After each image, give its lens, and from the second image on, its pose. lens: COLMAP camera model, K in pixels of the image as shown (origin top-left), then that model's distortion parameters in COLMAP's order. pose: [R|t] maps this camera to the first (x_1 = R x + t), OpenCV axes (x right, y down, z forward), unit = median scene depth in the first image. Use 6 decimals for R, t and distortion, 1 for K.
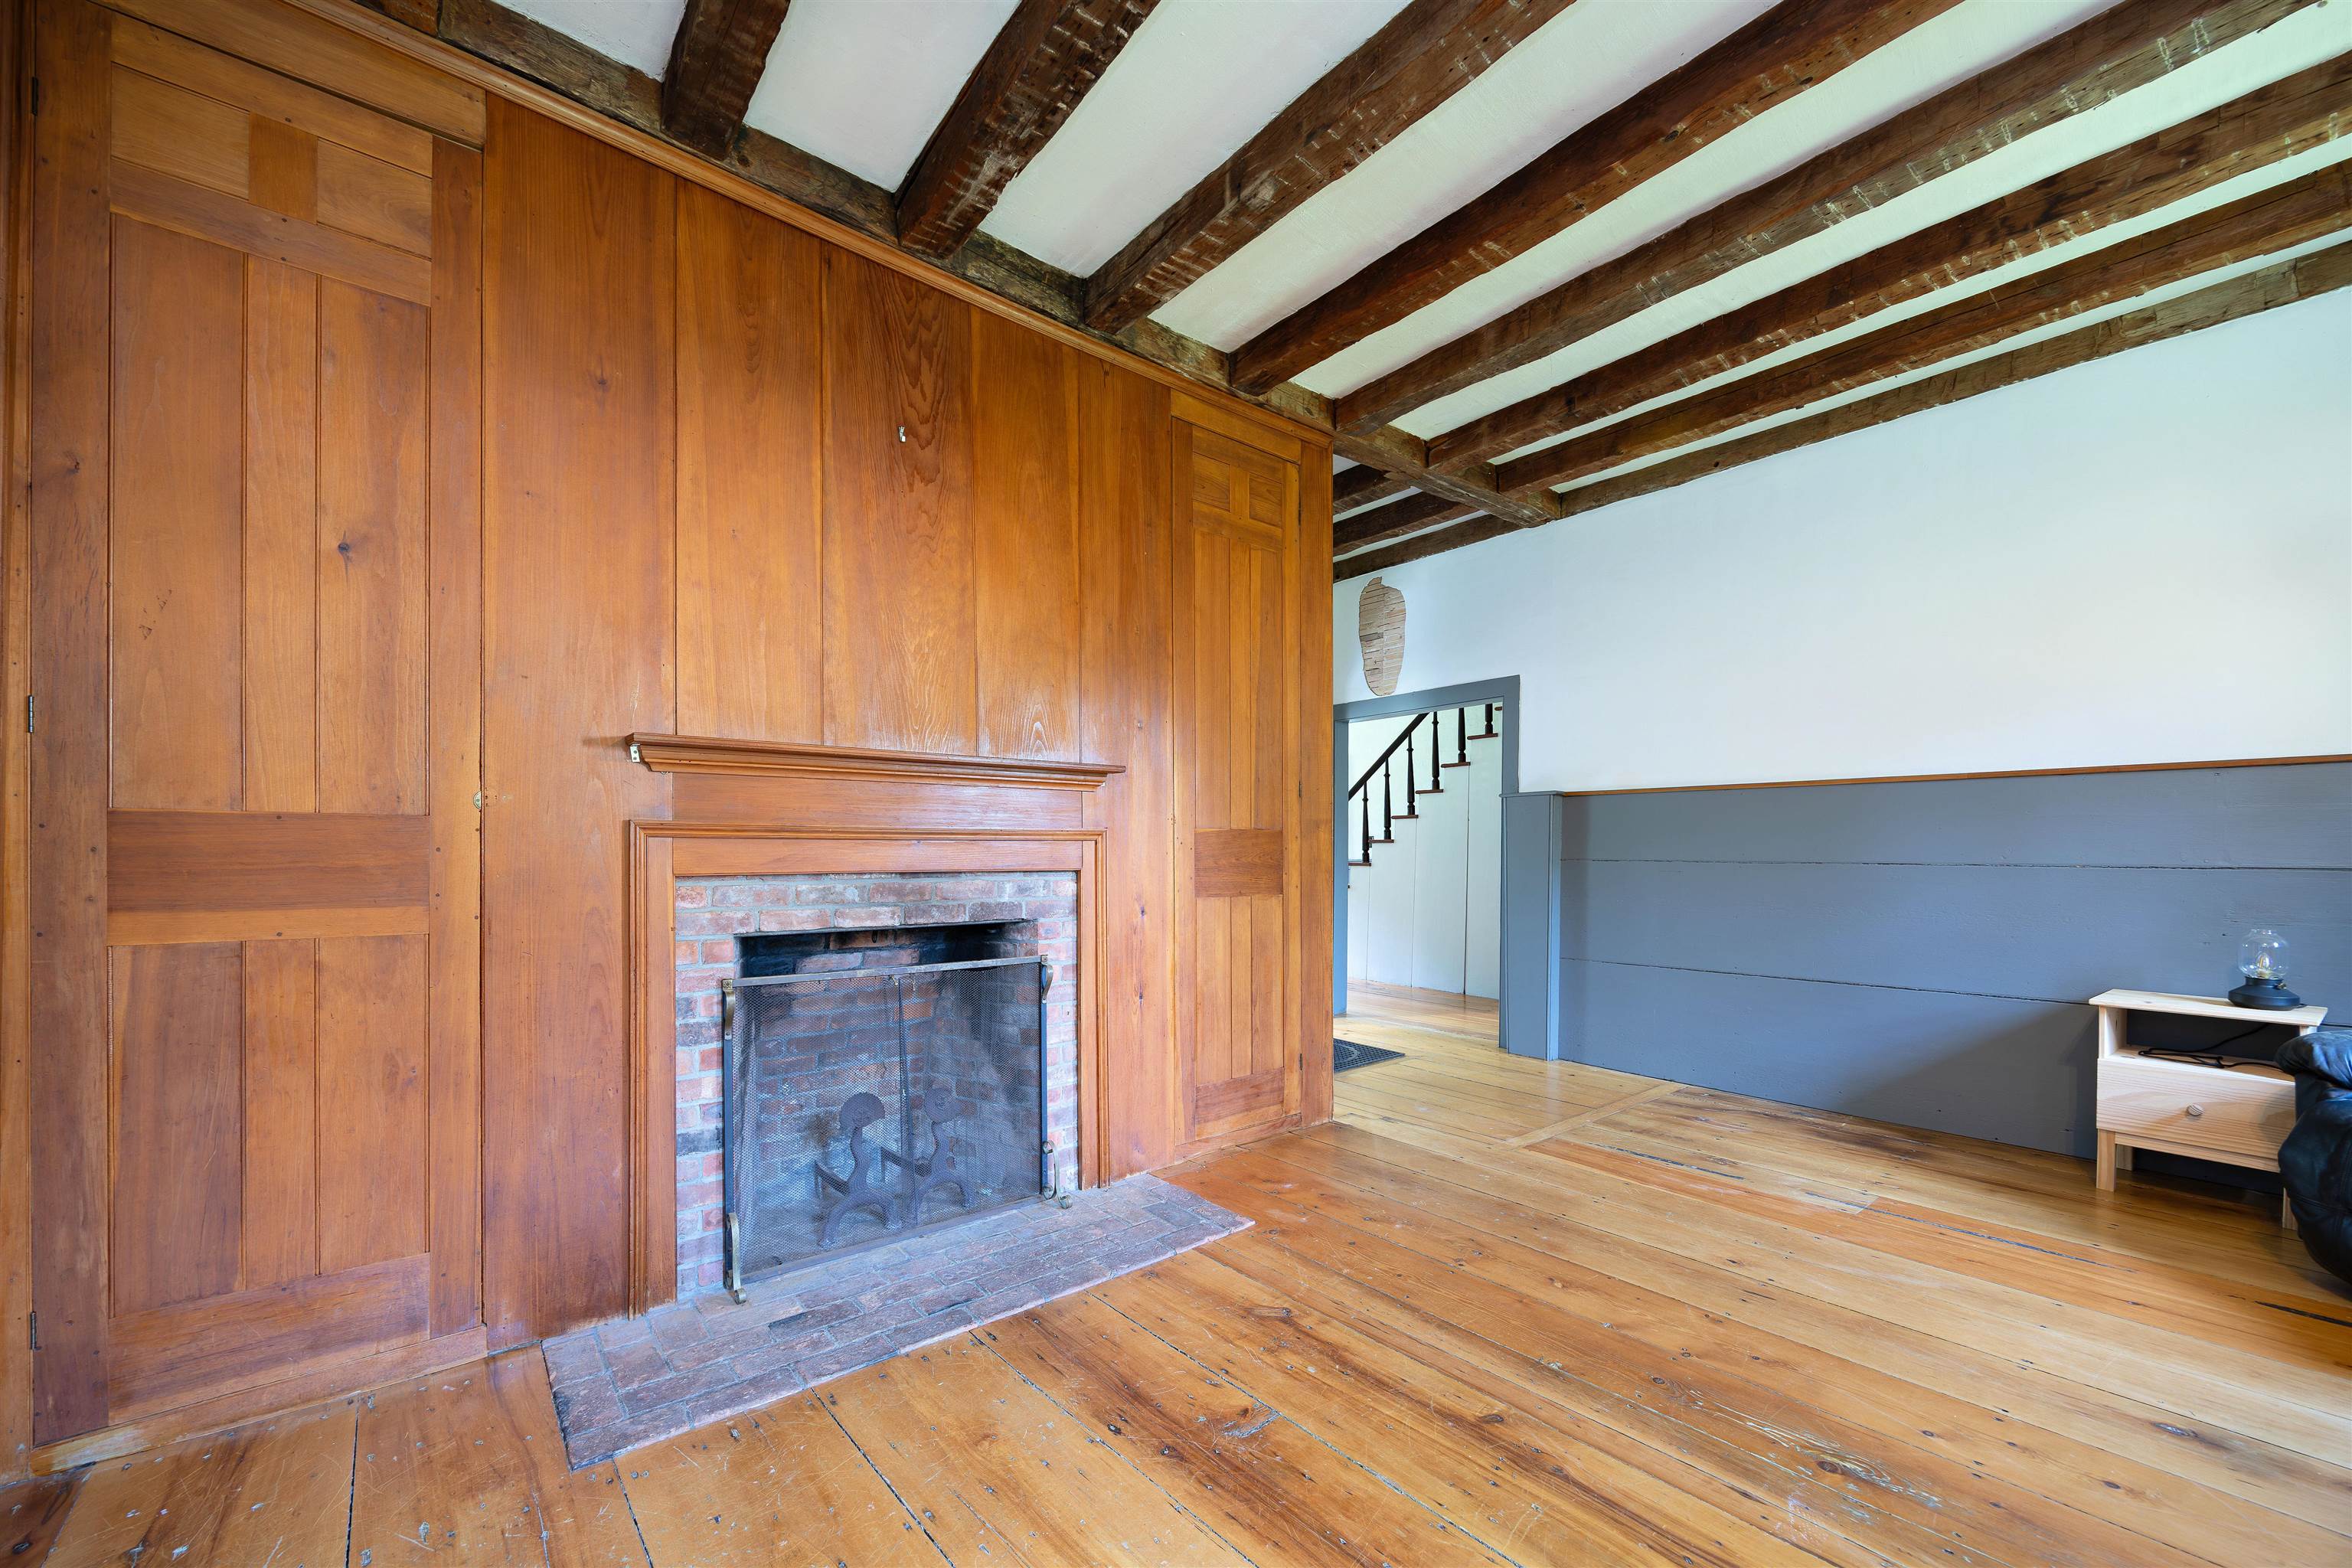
lens RADIAL K [[959.9, 0, 1206.8], [0, 959.9, 839.0], [0, 0, 1]] dist [-0.004909, -0.000079]
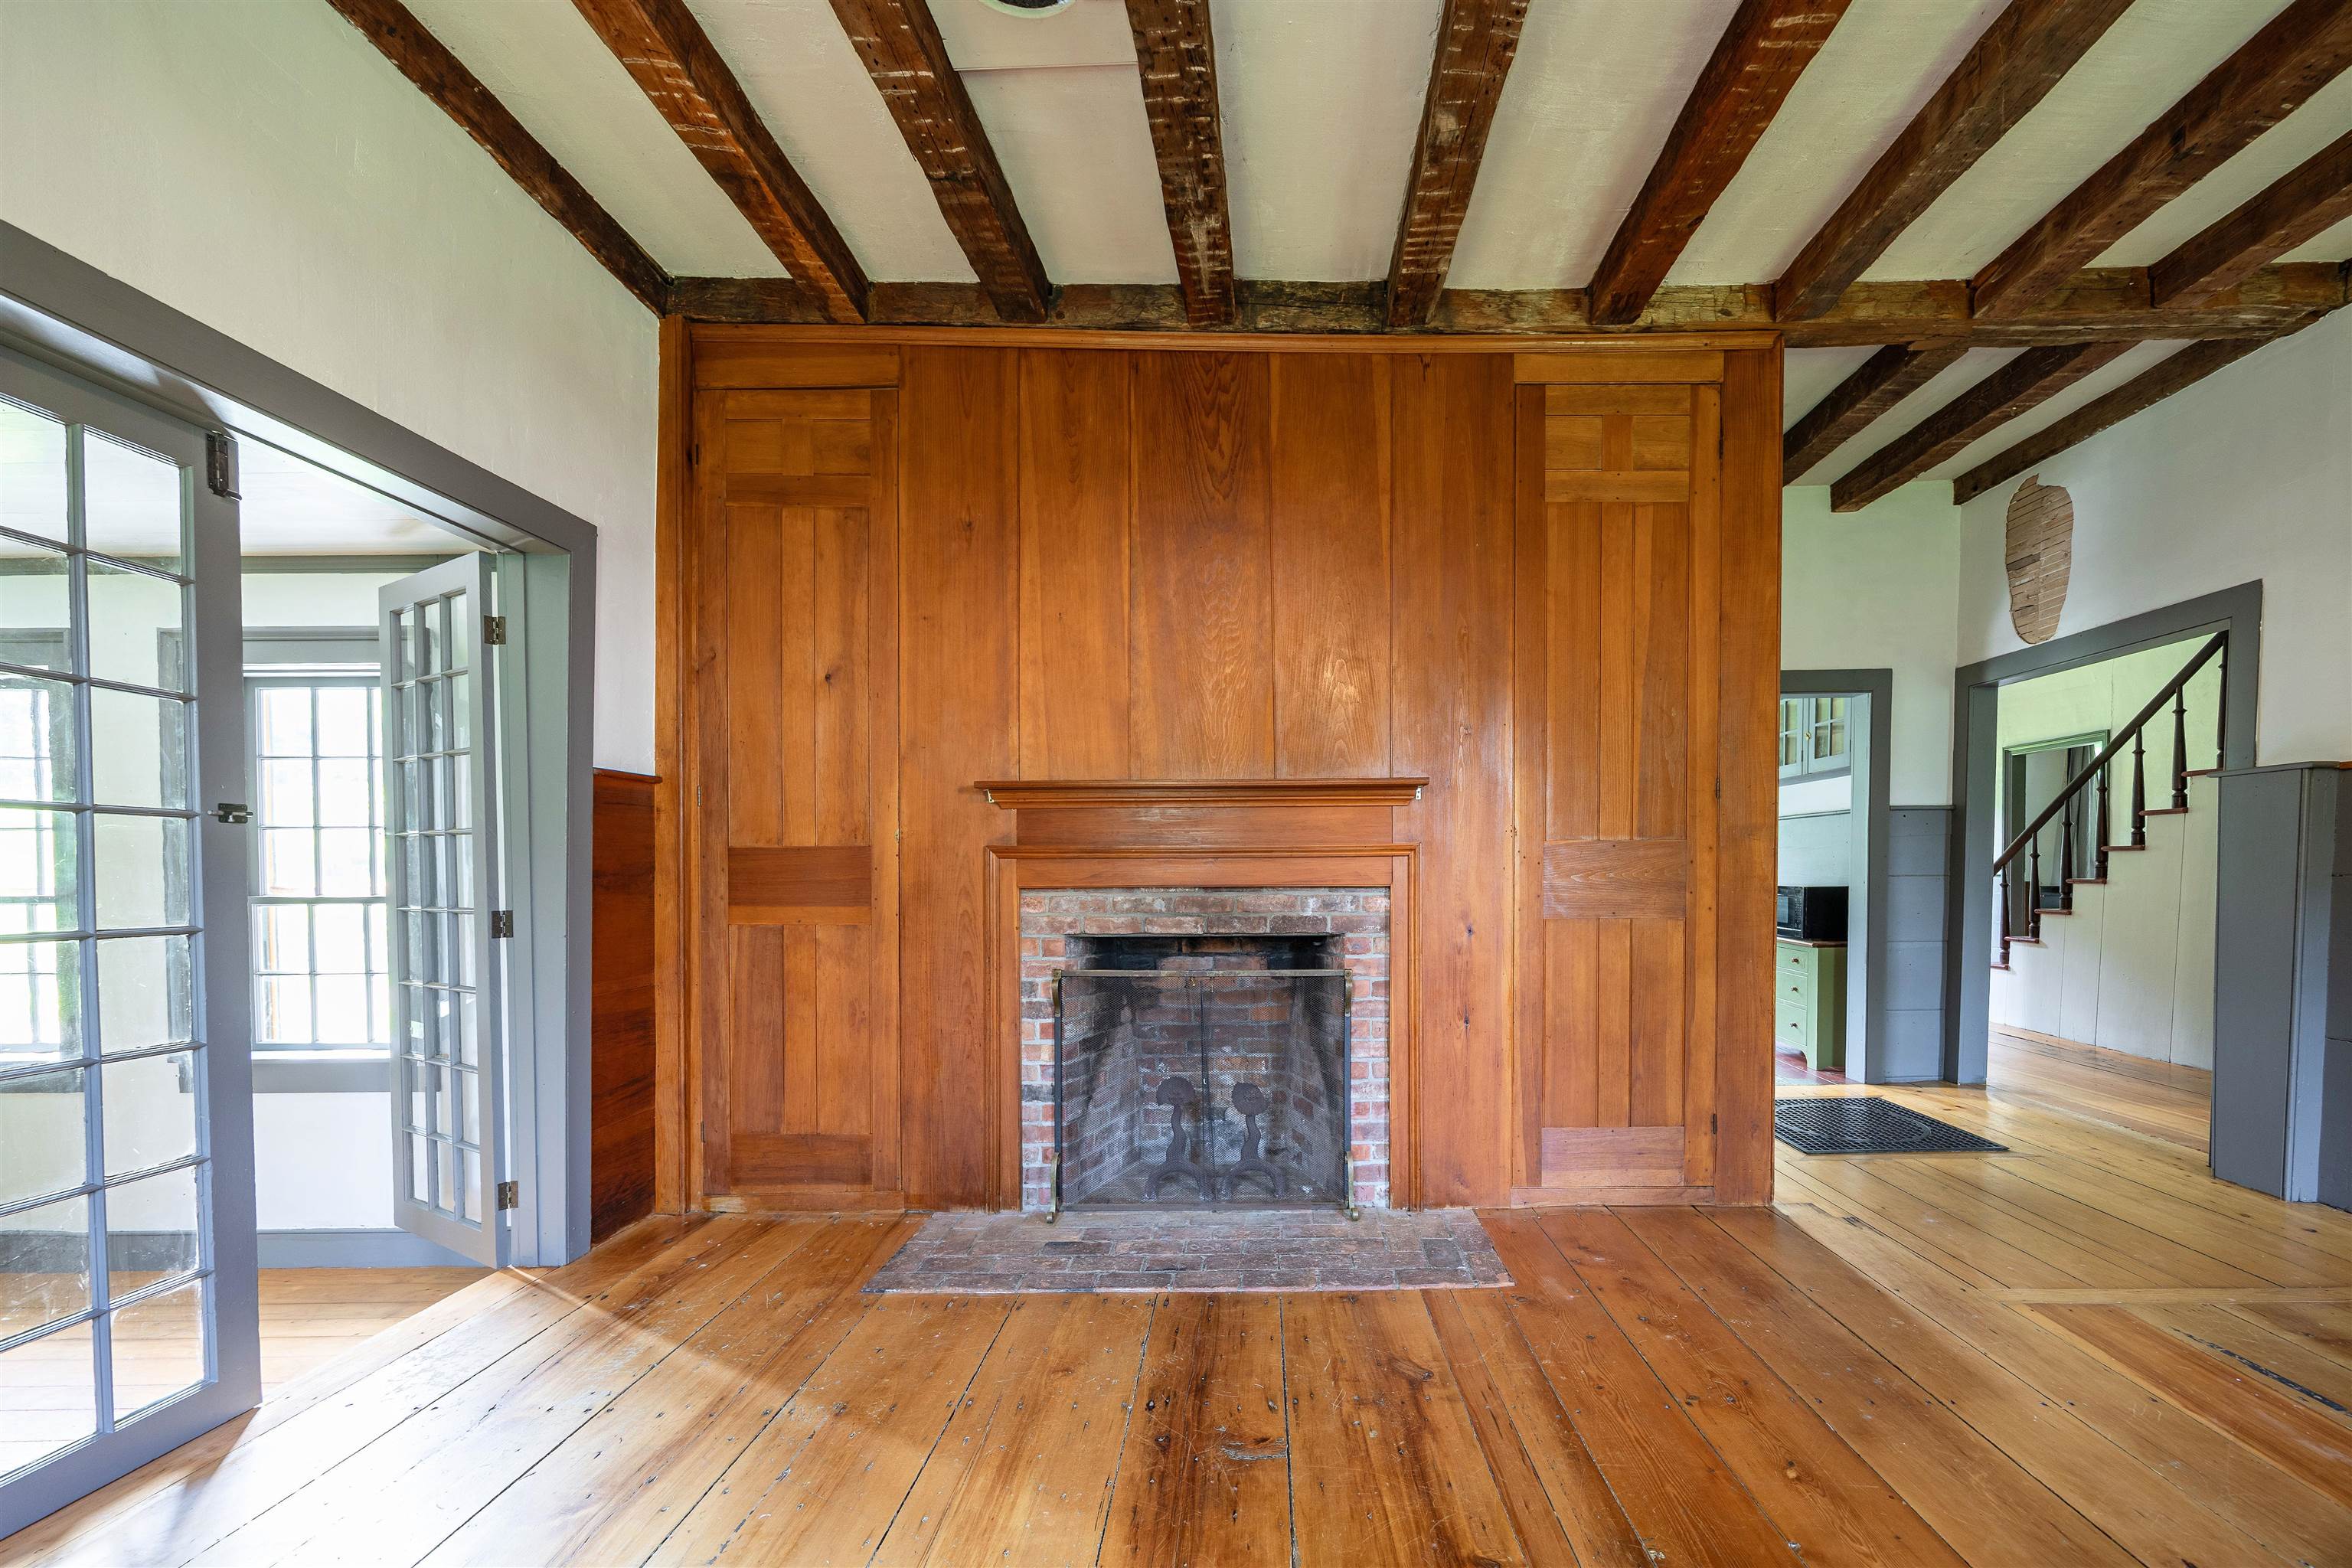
lens RADIAL K [[978.7, 0, 1283.8], [0, 978.7, 871.8], [0, 0, 1]] dist [-0.005791, 0.000004]
pose [[0.752877, -0.002475, -0.658157, 0.499791], [0.014425, 0.999815, 0.012742, 0.003851], [0.658003, -0.019087, 0.752773, 0.192603]]
